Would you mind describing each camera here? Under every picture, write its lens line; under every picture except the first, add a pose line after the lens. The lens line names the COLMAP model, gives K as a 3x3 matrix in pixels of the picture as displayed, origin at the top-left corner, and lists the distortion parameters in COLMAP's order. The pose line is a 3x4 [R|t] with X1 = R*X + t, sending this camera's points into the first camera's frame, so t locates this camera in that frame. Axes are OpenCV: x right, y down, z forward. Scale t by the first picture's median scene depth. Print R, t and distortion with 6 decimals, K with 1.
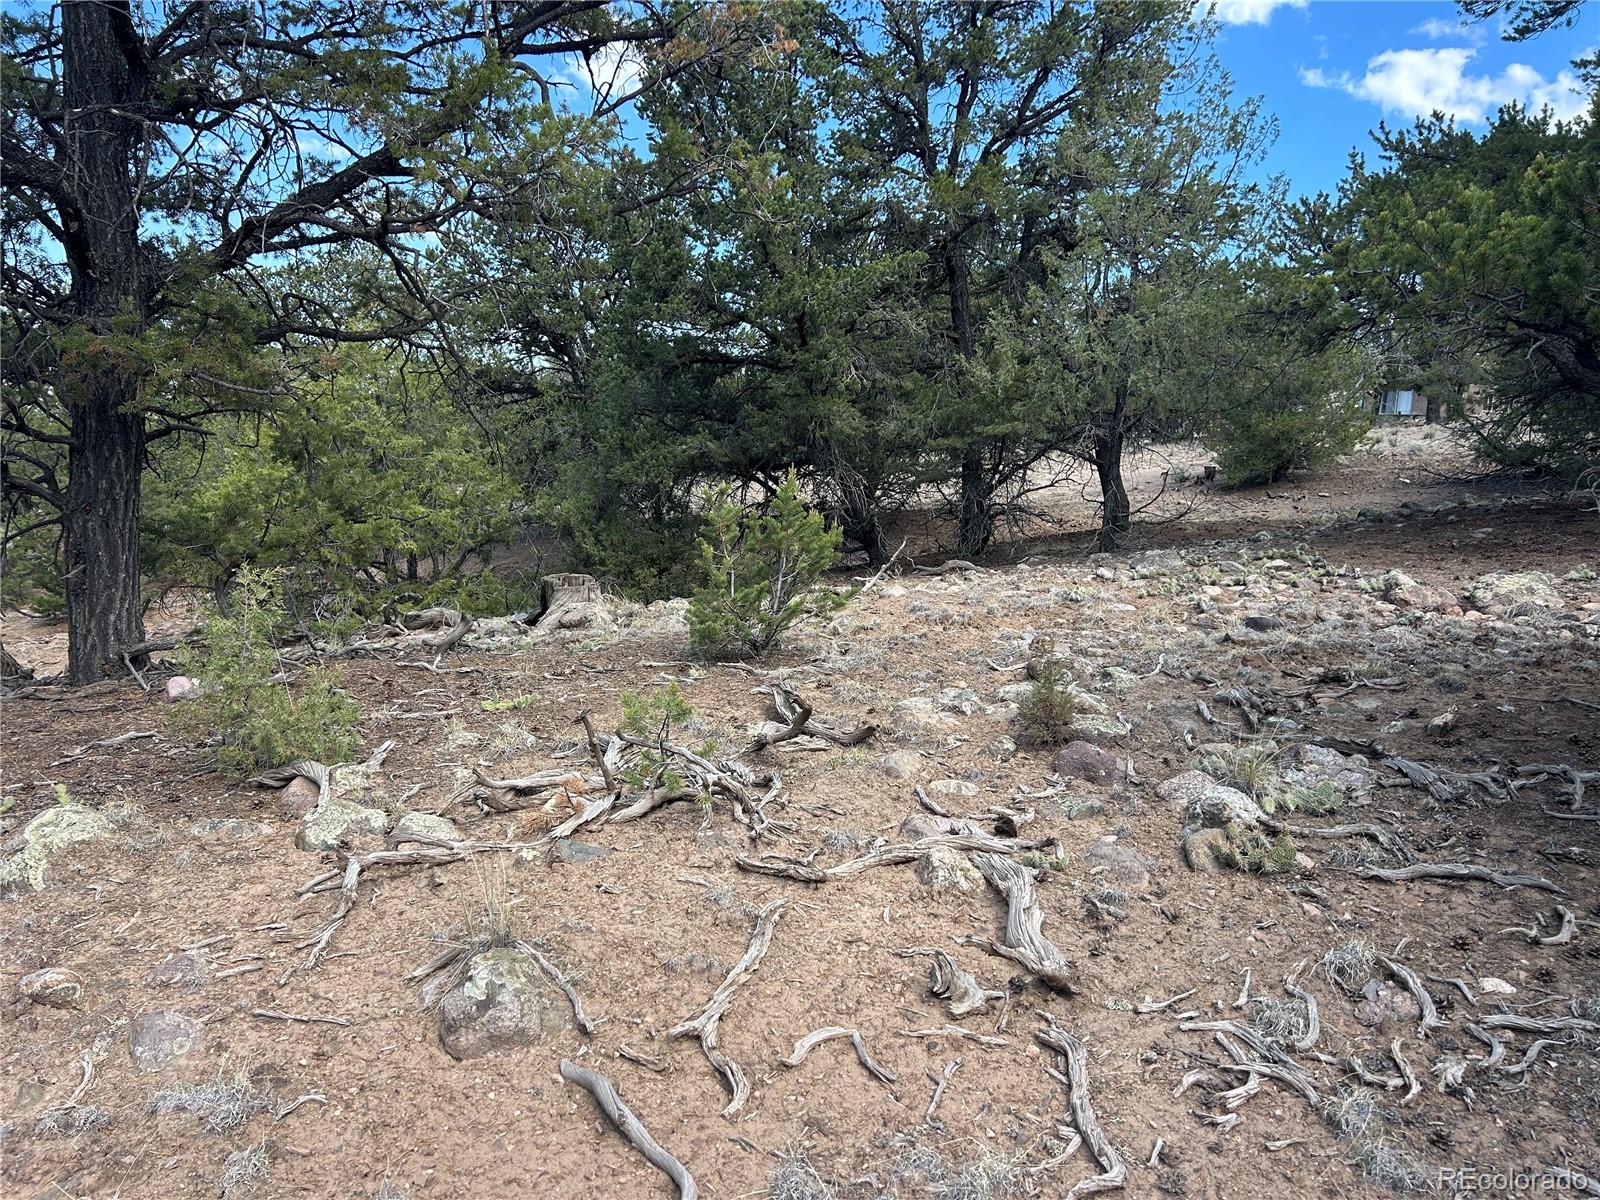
lens RADIAL K [[1207.9, 0, 800.5], [0, 1207.9, 601.4], [0, 0, 1]] dist [0.004571, -0.000137]
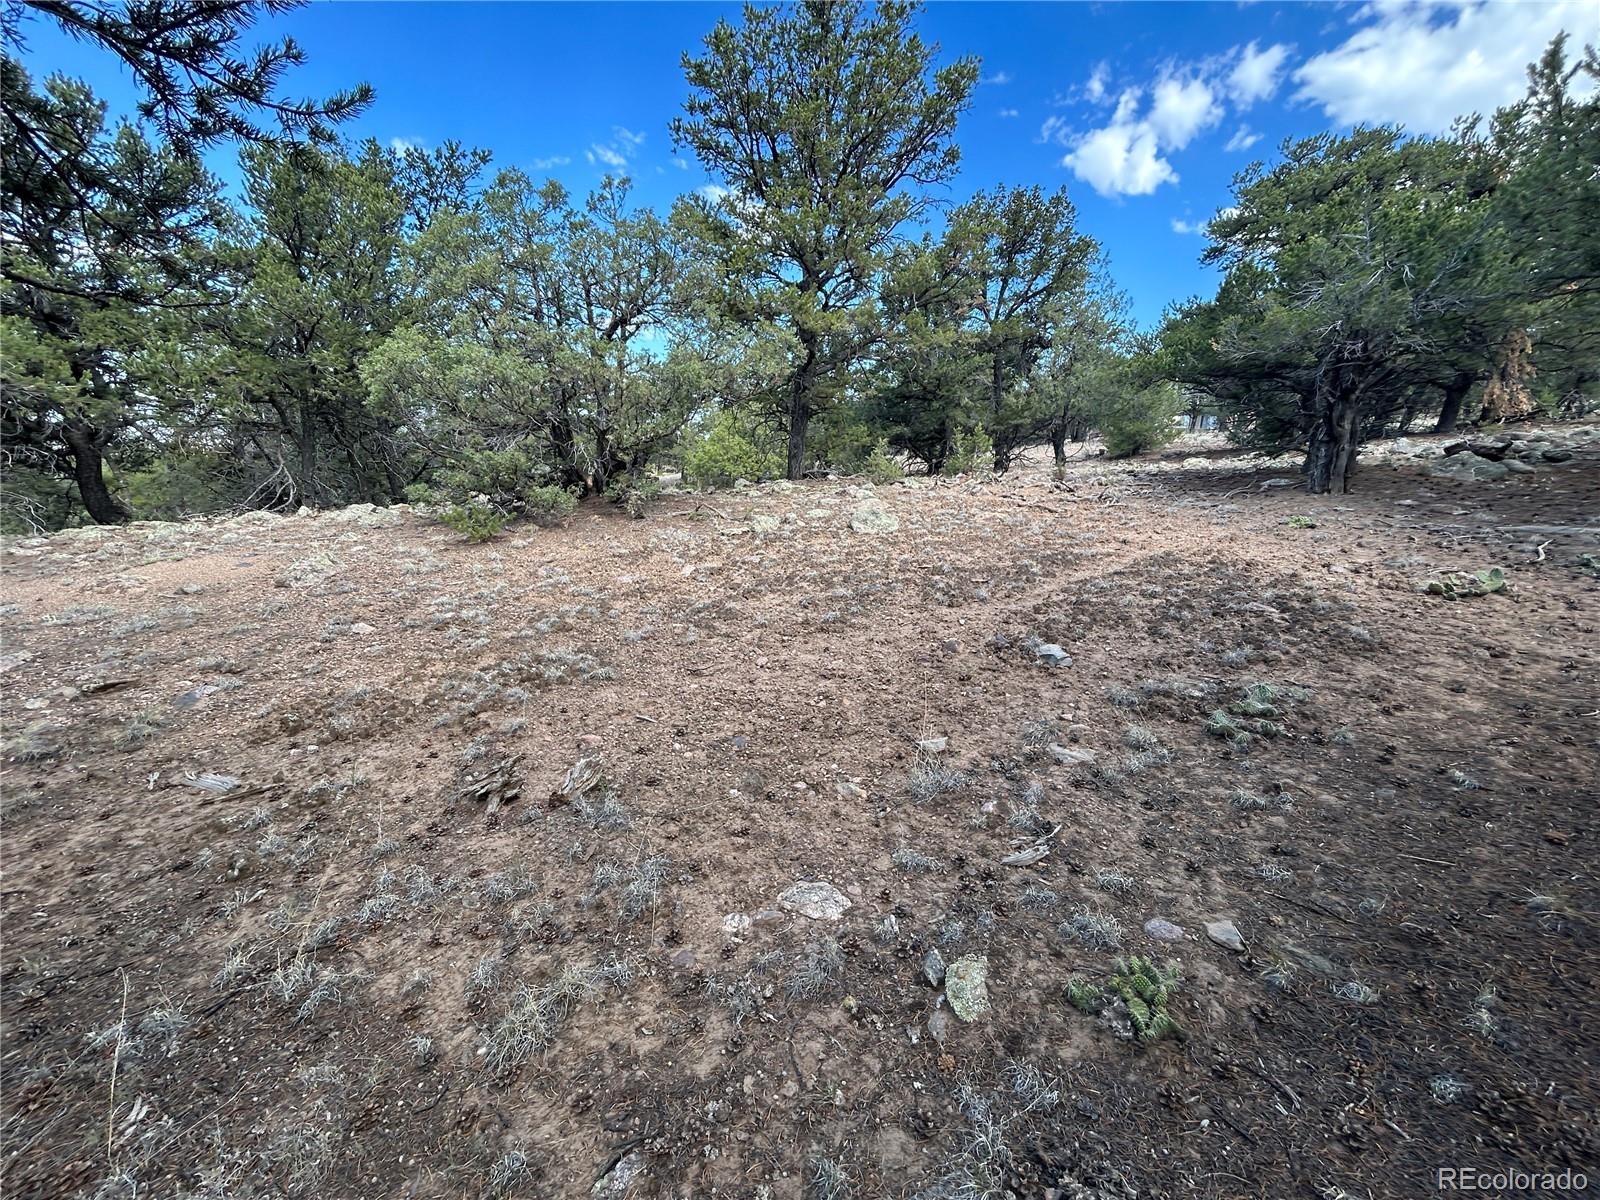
lens RADIAL K [[699.9, 0, 798.7], [0, 699.9, 595.7], [0, 0, 1]] dist [-0.000836, 0.000009]
pose [[0.996490, 0.015904, -0.082189, -0.147460], [-0.010023, 0.997392, 0.071482, 0.107873], [0.083111, -0.070407, 0.994050, -0.479219]]
